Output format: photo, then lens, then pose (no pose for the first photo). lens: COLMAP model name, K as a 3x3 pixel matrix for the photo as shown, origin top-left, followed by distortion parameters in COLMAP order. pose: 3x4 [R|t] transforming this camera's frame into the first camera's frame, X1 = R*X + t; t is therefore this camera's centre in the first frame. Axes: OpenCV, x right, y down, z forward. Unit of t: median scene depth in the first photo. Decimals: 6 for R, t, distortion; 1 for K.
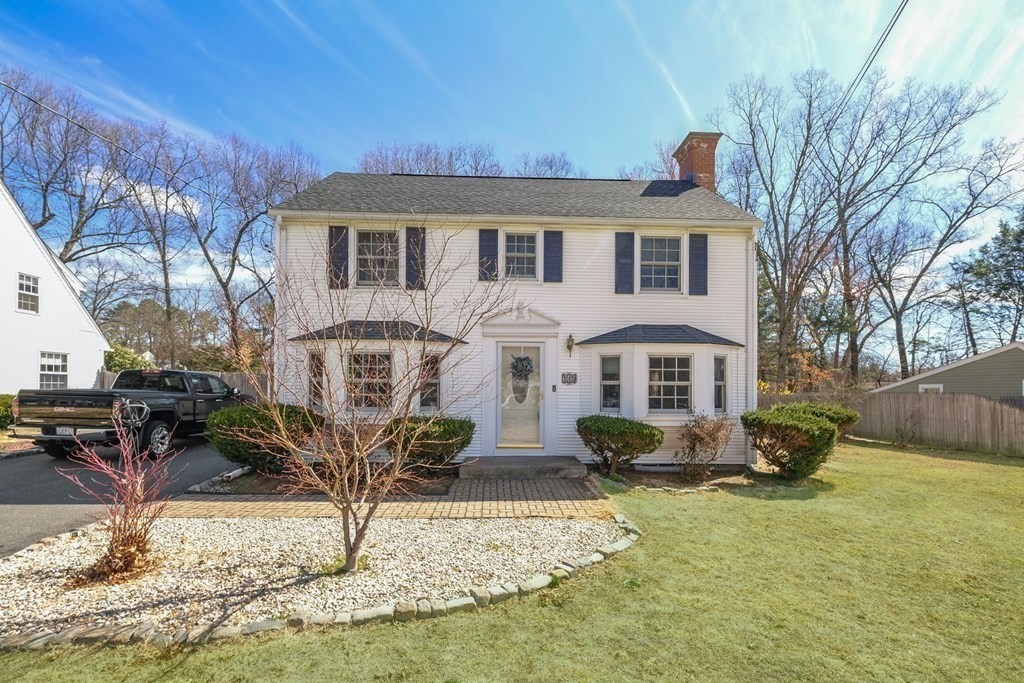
lens RADIAL K [[446.5, 0, 510.7], [0, 446.5, 384.3], [0, 0, 1]] dist [-0.001274, -0.000117]
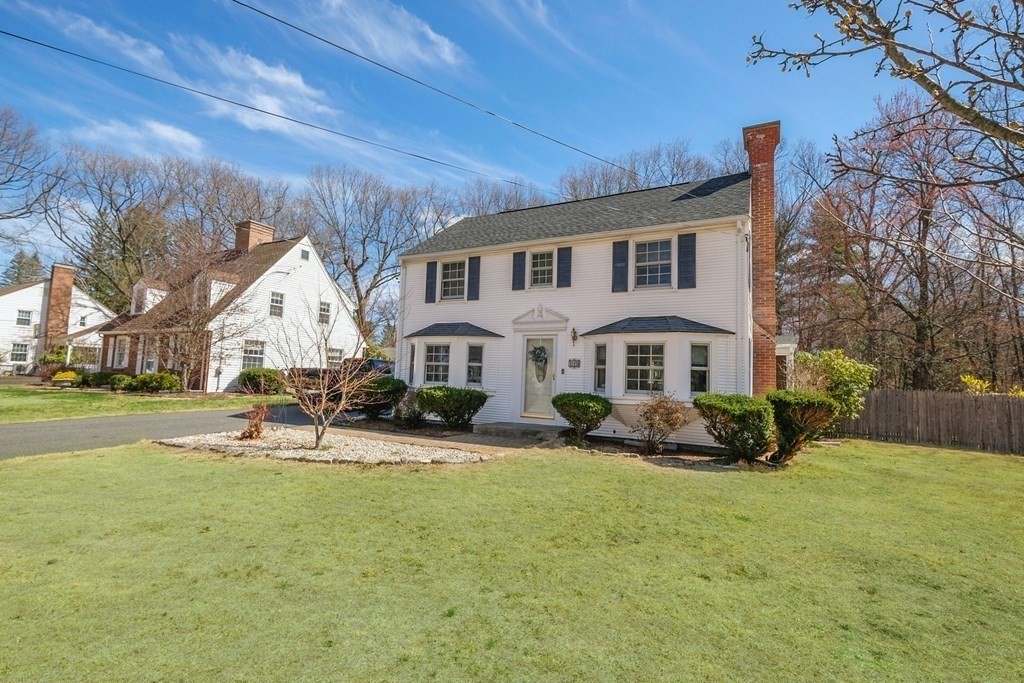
lens RADIAL K [[449.5, 0, 516.1], [0, 449.5, 344.2], [0, 0, 1]] dist [0.000178, -0.000091]
pose [[0.867536, -0.015339, -0.497138, 0.608652], [-0.024058, 0.997060, -0.072748, 0.027655], [0.496792, 0.075072, 0.864617, -0.153971]]
